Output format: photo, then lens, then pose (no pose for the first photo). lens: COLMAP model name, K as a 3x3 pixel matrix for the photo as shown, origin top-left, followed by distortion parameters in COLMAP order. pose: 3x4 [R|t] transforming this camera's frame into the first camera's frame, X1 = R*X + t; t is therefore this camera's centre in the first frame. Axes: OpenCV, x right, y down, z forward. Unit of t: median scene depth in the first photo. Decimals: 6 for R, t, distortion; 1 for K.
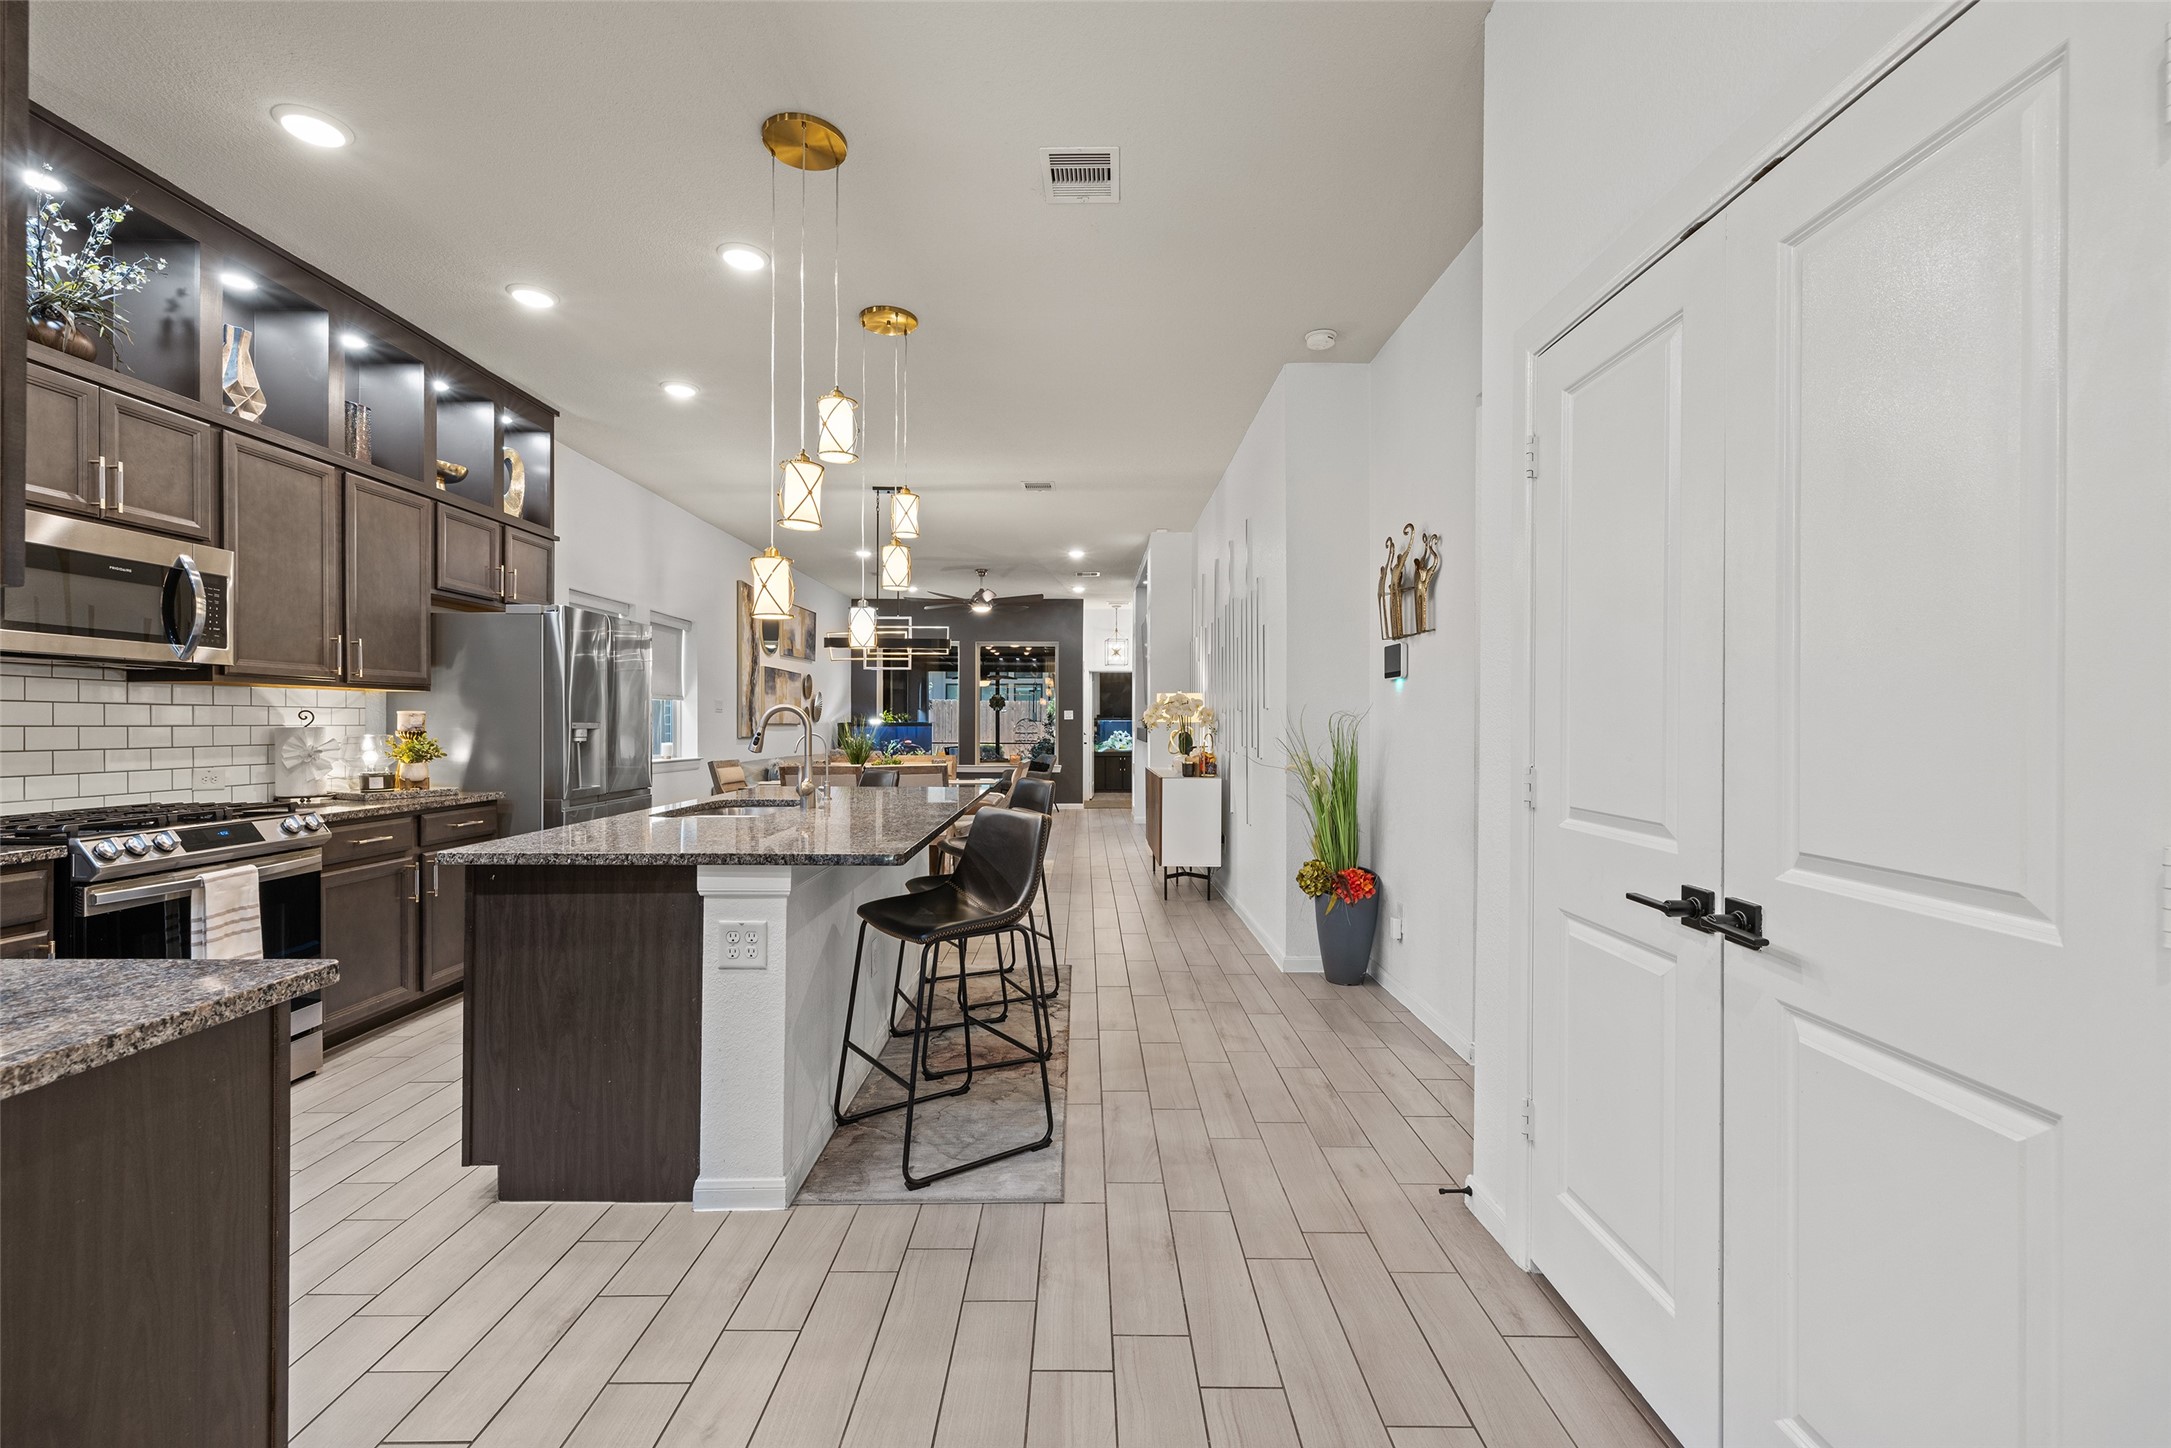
lens RADIAL K [[948.7, 0, 1096.5], [0, 948.7, 722.3], [0, 0, 1]] dist [-0.003091, -0.000291]
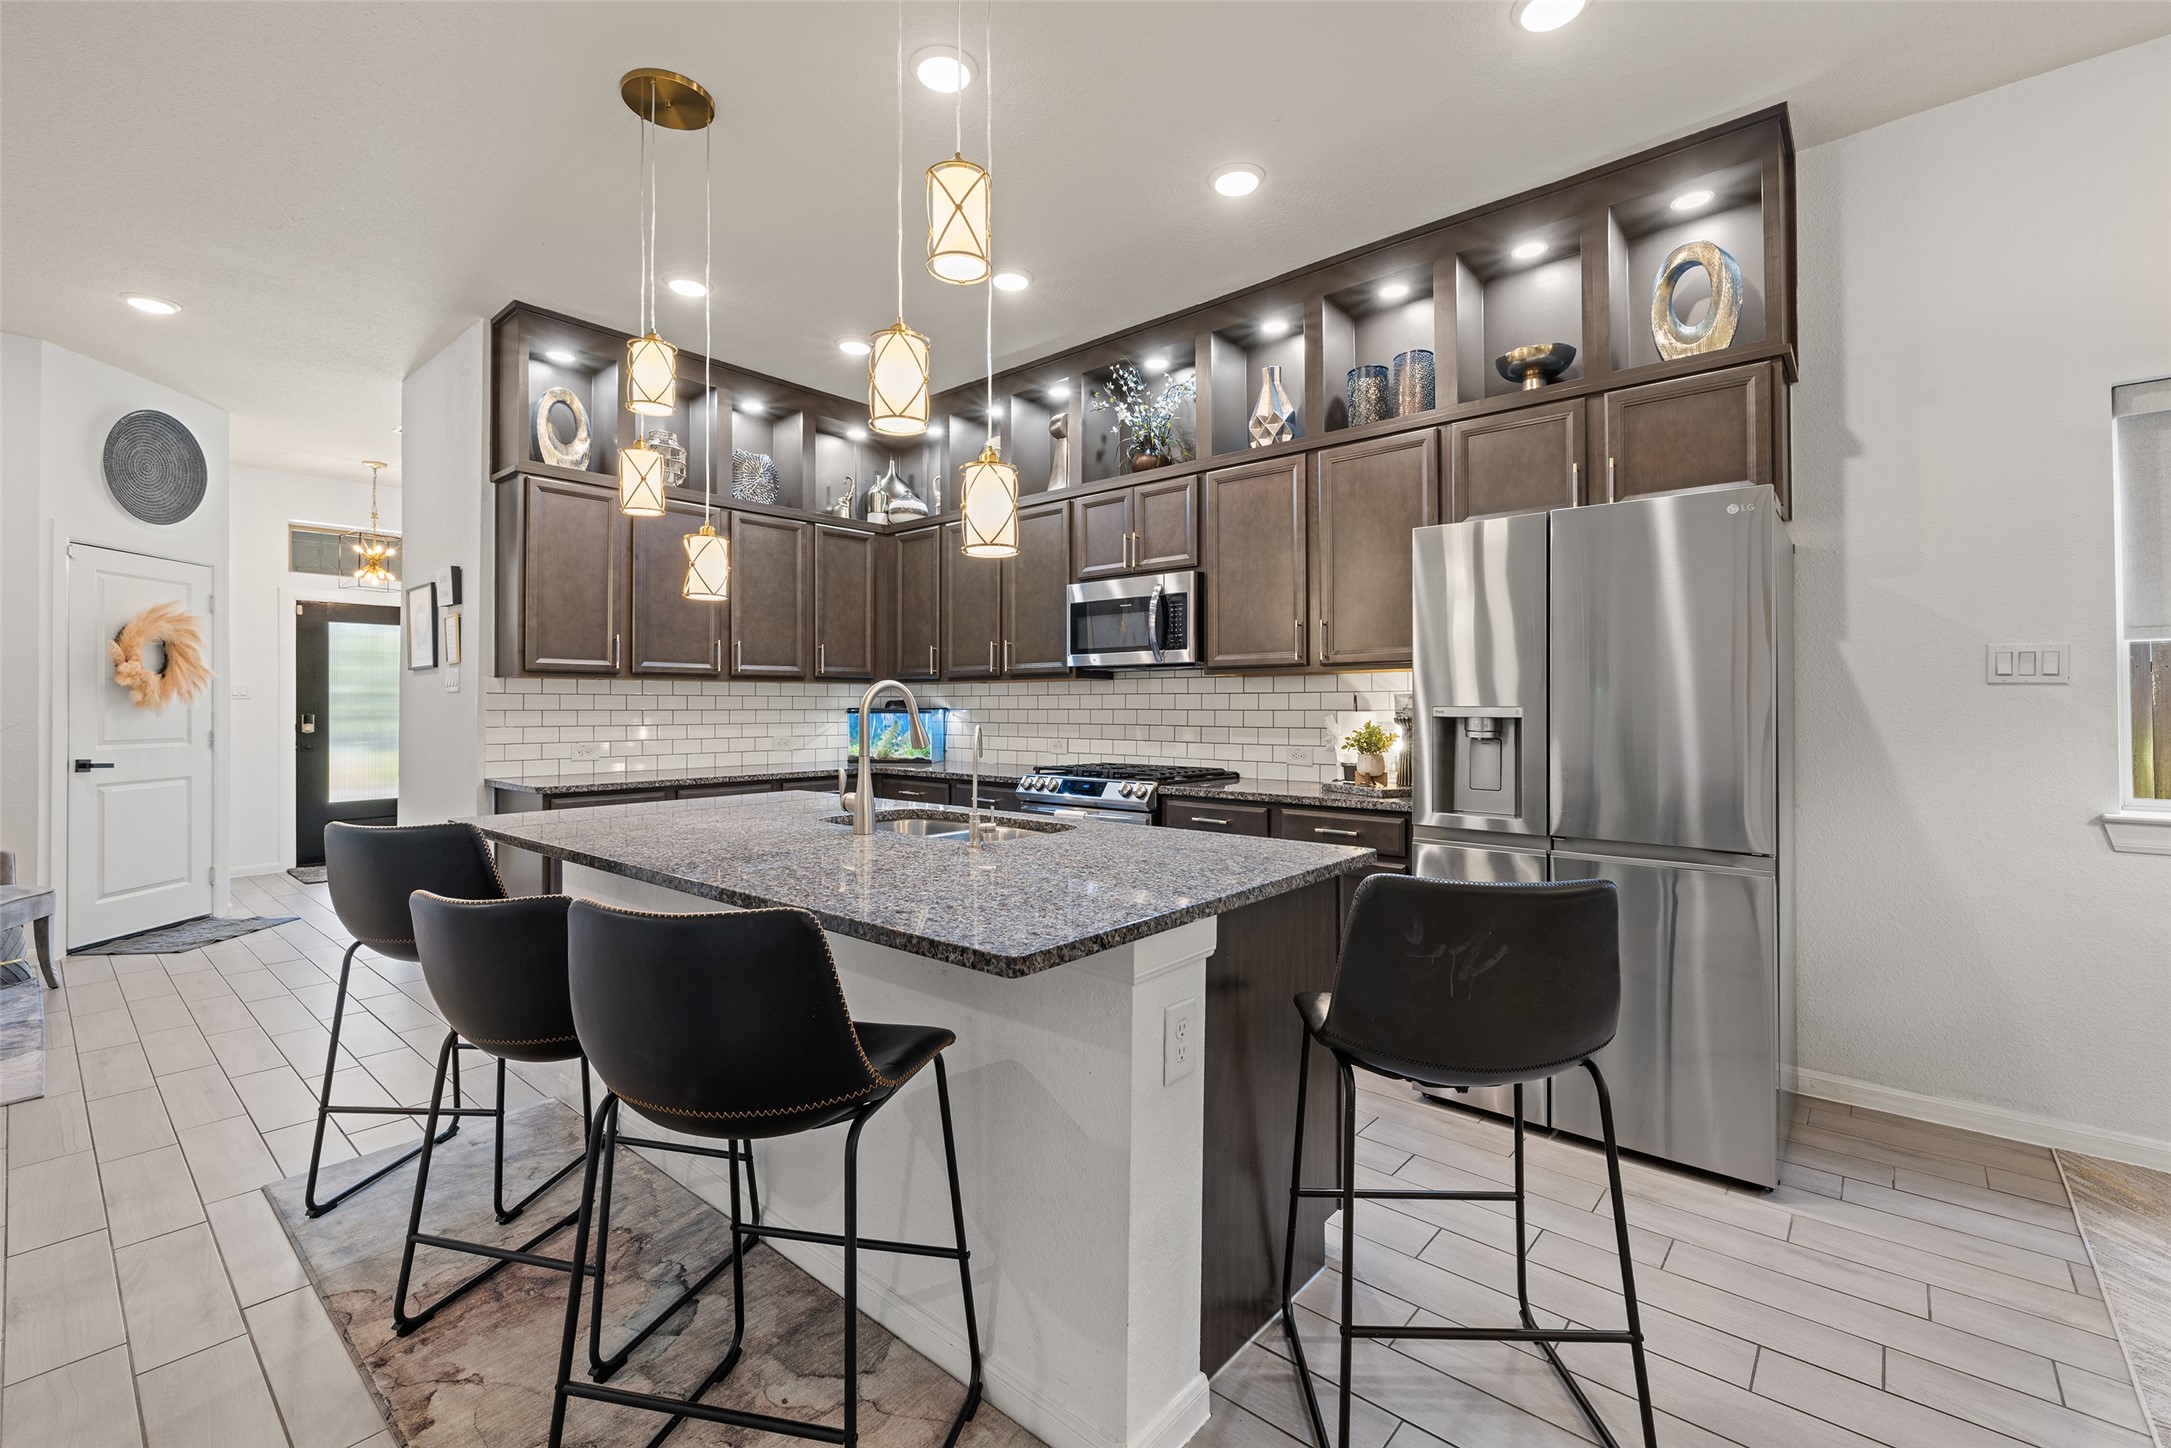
lens RADIAL K [[948.7, 0, 1127.1], [0, 948.7, 702.9], [0, 0, 1]] dist [-0.003091, -0.000291]
pose [[-0.658422, -0.006342, -0.752622, 0.065213], [-0.001755, 0.999975, -0.006891, 0.002566], [0.752647, -0.003216, -0.658417, 1.311048]]
